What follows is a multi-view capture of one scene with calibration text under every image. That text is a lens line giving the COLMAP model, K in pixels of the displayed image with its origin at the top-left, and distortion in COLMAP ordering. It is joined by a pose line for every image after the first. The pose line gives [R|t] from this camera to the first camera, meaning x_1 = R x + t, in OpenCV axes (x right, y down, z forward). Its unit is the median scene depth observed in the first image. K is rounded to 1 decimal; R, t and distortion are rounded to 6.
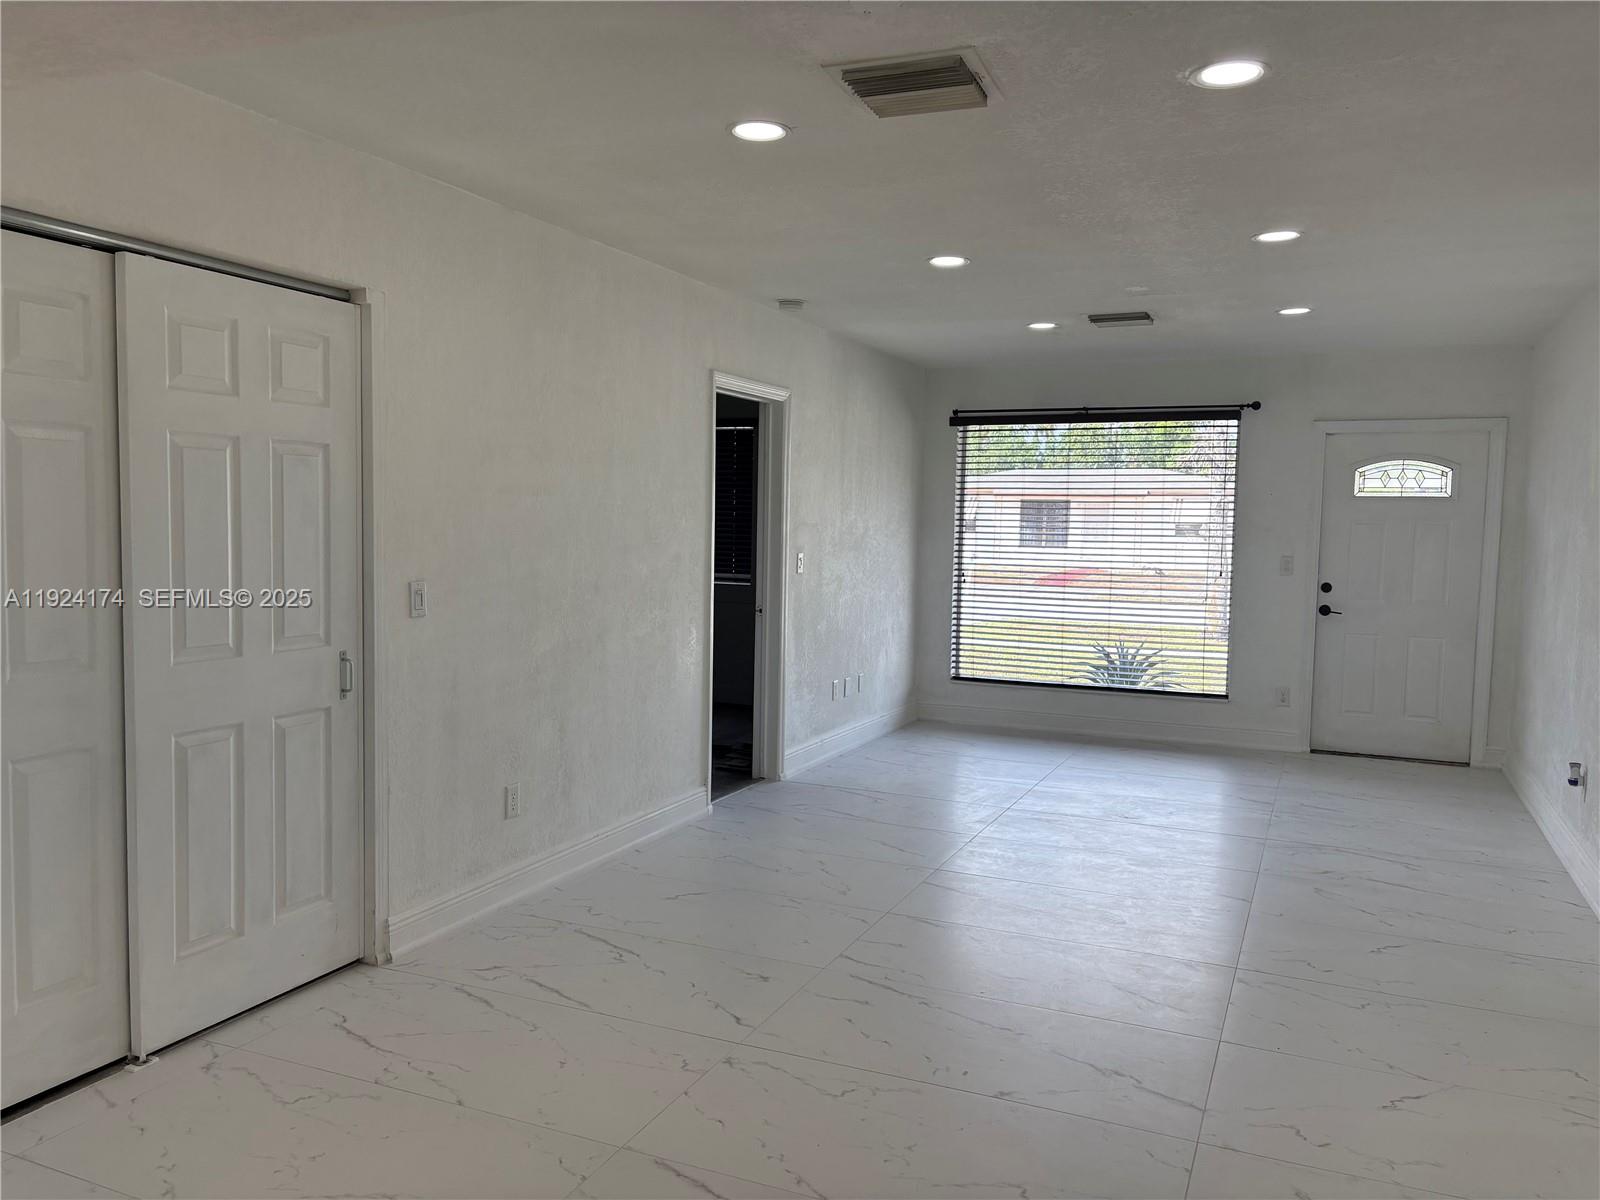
lens RADIAL K [[1219.4, 0, 799.1], [0, 1219.4, 606.3], [0, 0, 1]] dist [0.039470, -0.033282]
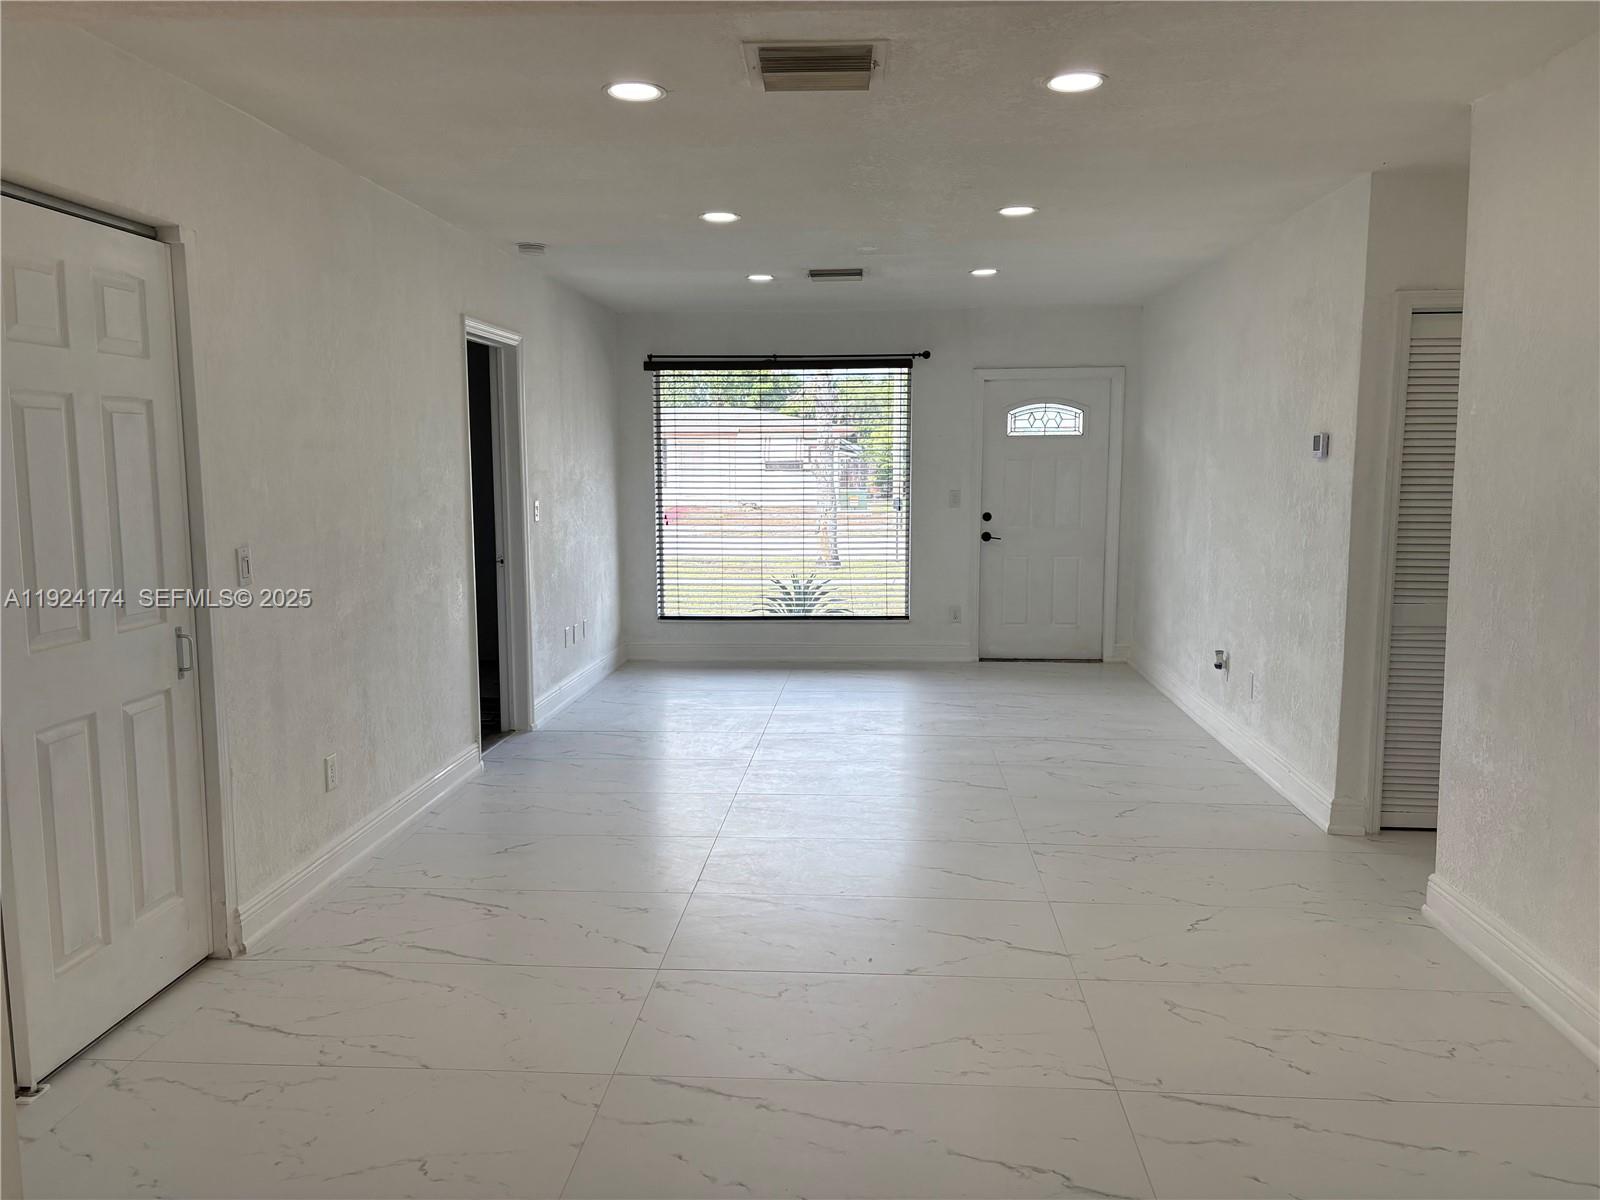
lens RADIAL K [[1220.0, 0, 801.7], [0, 1220.0, 610.6], [0, 0, 1]] dist [0.109819, -0.127953]
pose [[0.939338, -0.063374, 0.337087, -0.143349], [0.045241, 0.997088, 0.061387, -0.006761], [-0.339996, -0.042412, 0.939470, -0.018944]]
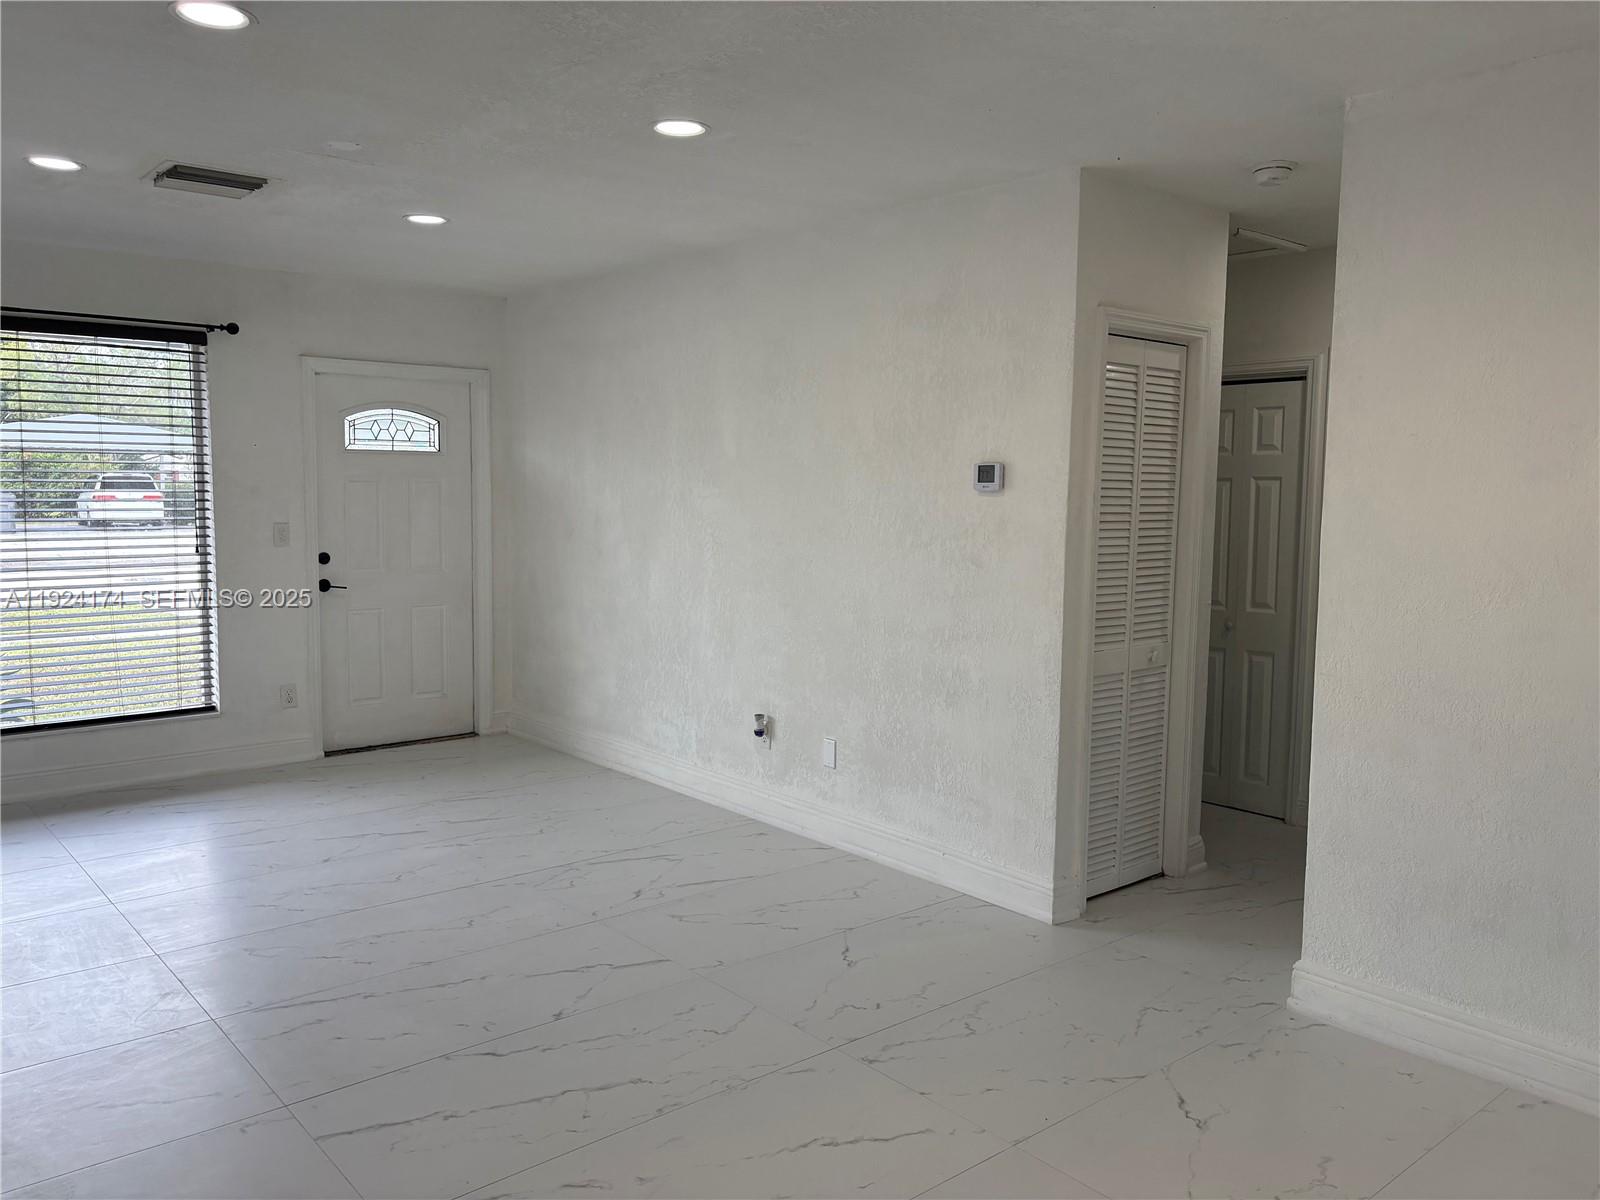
lens RADIAL K [[1219.4, 0, 799.1], [0, 1219.4, 606.3], [0, 0, 1]] dist [0.039470, -0.033282]
pose [[0.428406, -0.103922, 0.897590, -0.215755], [0.062670, 0.994389, 0.085218, -0.039422], [-0.901410, 0.019745, 0.432515, 0.407518]]
